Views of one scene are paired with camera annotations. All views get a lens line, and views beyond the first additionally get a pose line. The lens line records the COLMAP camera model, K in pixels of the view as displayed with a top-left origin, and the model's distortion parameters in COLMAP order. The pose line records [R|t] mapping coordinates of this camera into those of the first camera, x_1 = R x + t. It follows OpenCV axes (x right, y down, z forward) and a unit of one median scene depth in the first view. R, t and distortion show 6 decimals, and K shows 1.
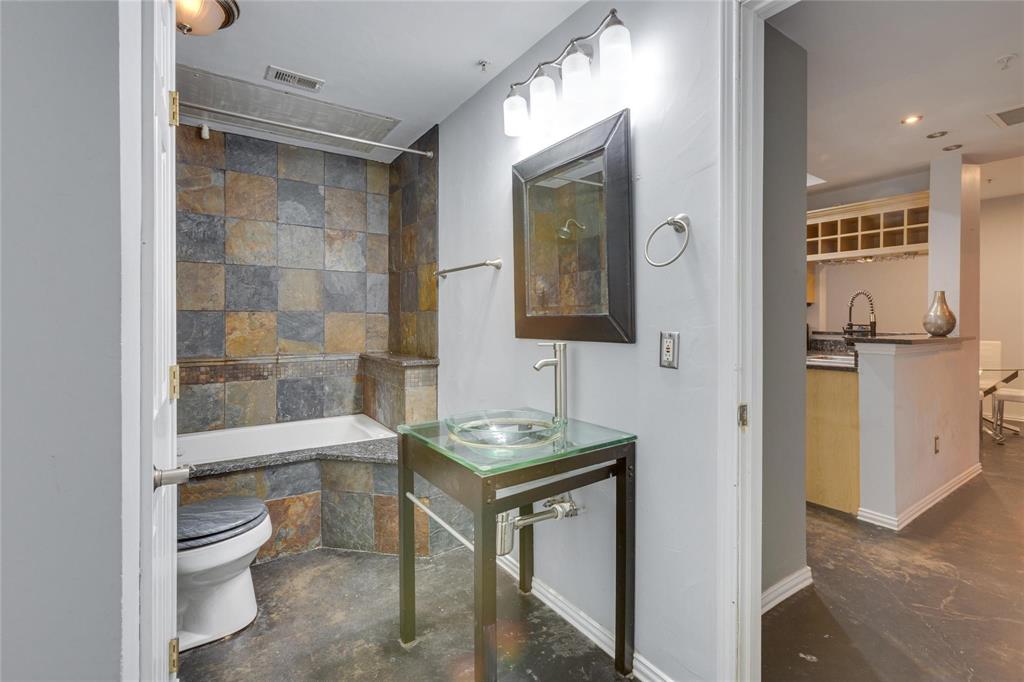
lens RADIAL K [[464.6, 0, 506.2], [0, 464.6, 321.7], [0, 0, 1]] dist [-0.011421, 0.003597]
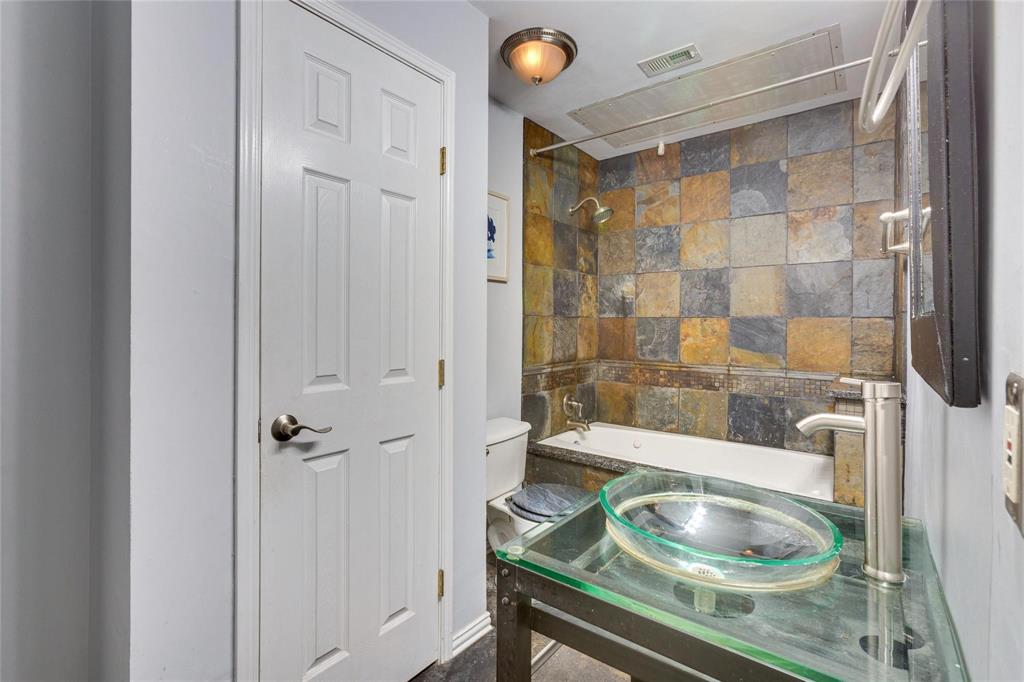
lens RADIAL K [[464.6, 0, 504.6], [0, 464.6, 326.5], [0, 0, 1]] dist [-0.011421, 0.003597]
pose [[0.300051, 0.004388, -0.953913, 0.235784], [-0.008864, 0.999959, 0.001812, -0.001616], [0.953882, 0.007912, 0.300077, 0.317083]]
